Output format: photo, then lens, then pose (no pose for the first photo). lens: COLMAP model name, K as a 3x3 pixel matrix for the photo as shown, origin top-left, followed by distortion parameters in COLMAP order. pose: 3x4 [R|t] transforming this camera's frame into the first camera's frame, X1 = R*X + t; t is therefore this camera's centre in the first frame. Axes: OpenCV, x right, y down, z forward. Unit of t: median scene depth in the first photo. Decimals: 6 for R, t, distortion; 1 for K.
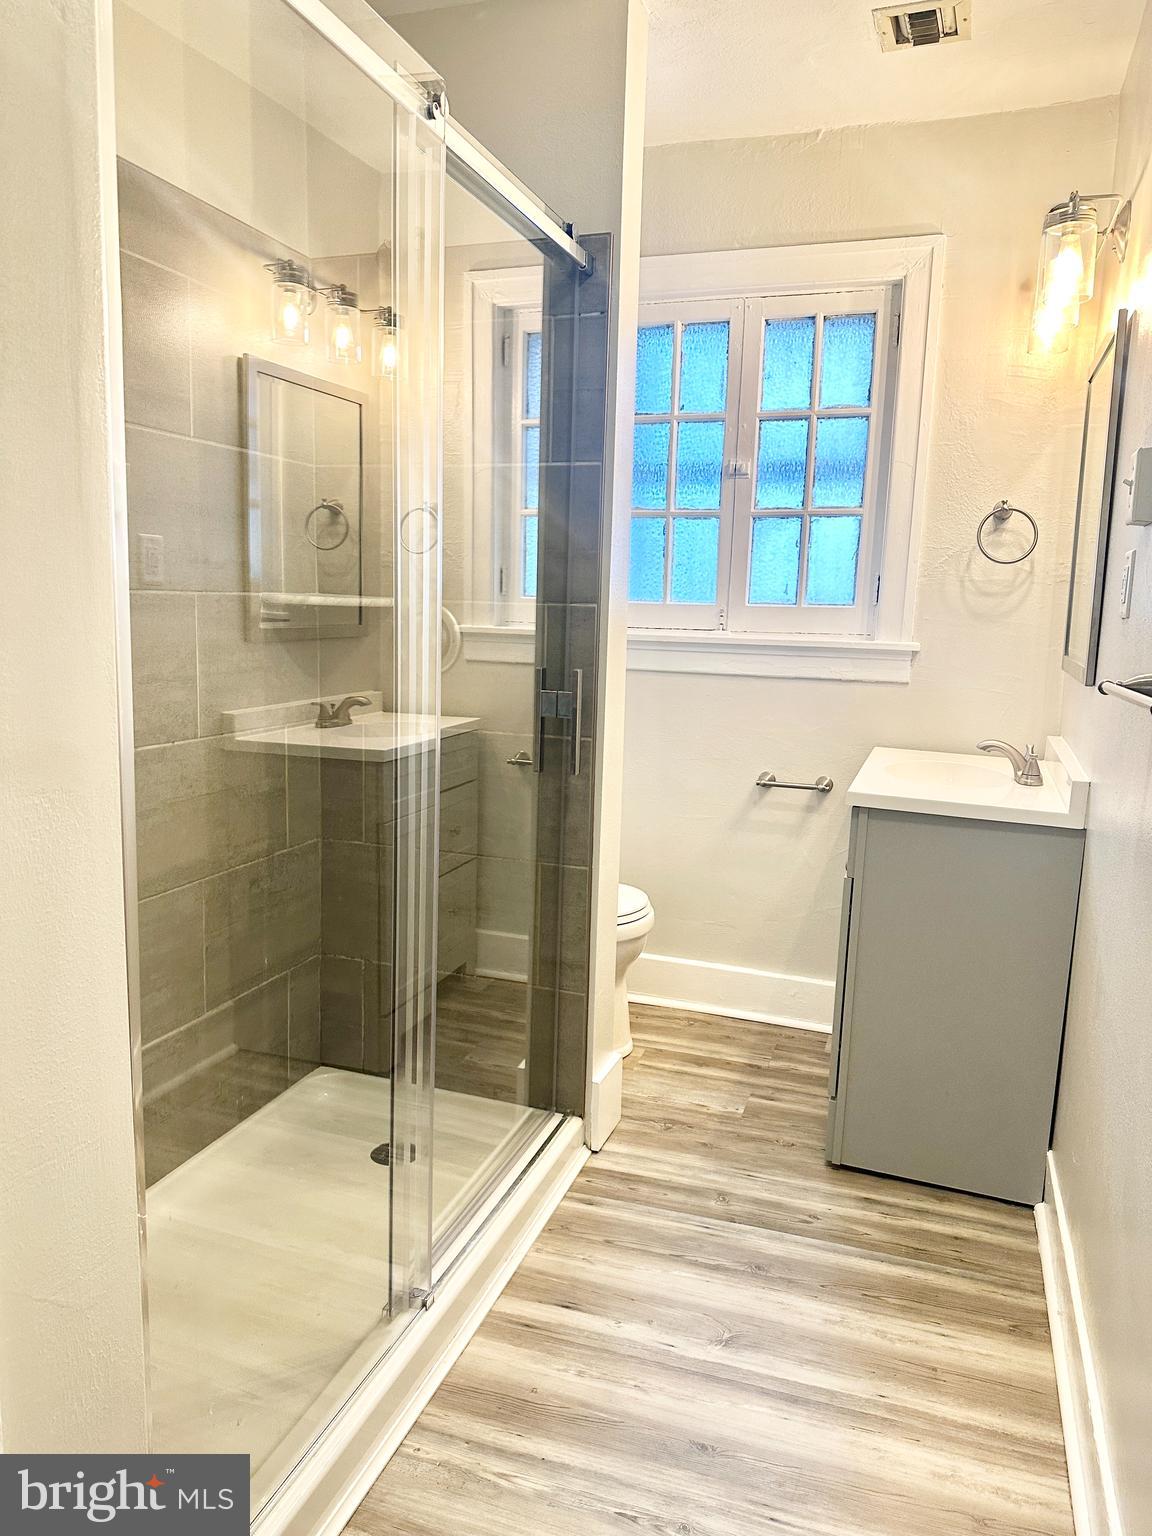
lens RADIAL K [[1090.6, 0, 577.4], [0, 1090.6, 752.8], [0, 0, 1]] dist [0.040141, -0.043867]
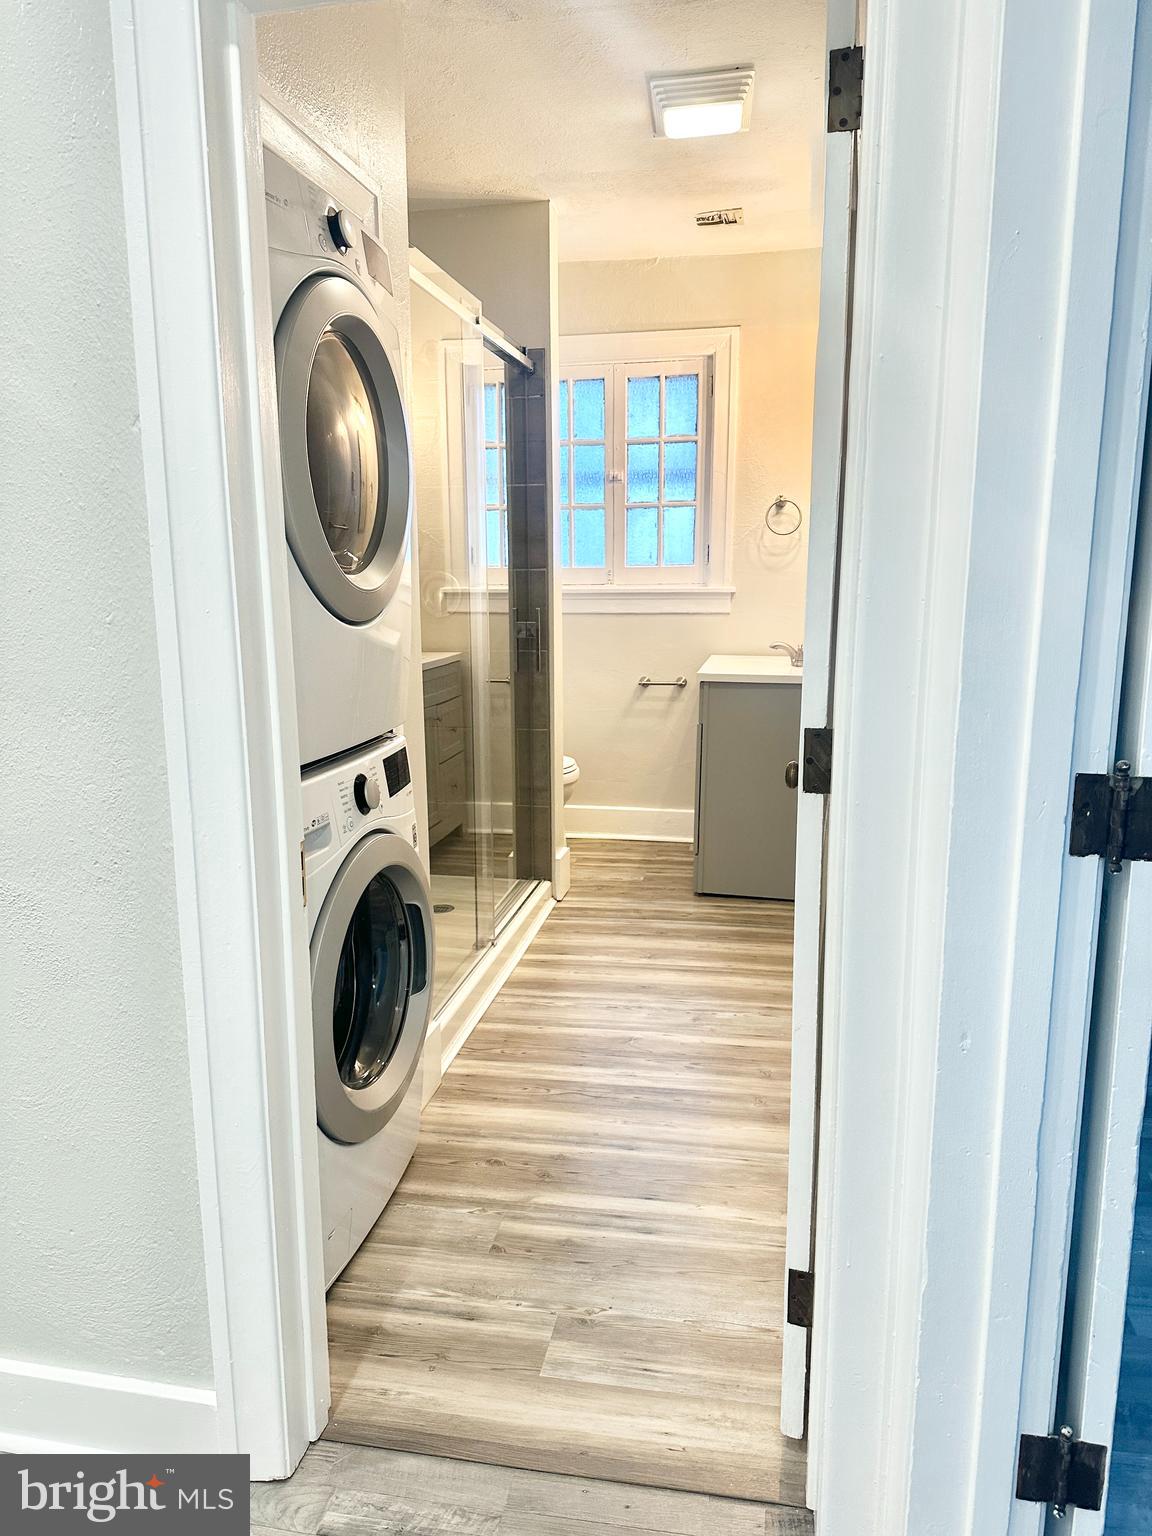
lens RADIAL K [[1090.6, 0, 574.5], [0, 1090.6, 774.7], [0, 0, 1]] dist [0.040141, -0.043867]
pose [[0.988962, -0.062380, 0.134395, -0.160055], [0.055765, 0.997066, 0.052437, 0.081717], [-0.137272, -0.044364, 0.989539, -0.593096]]
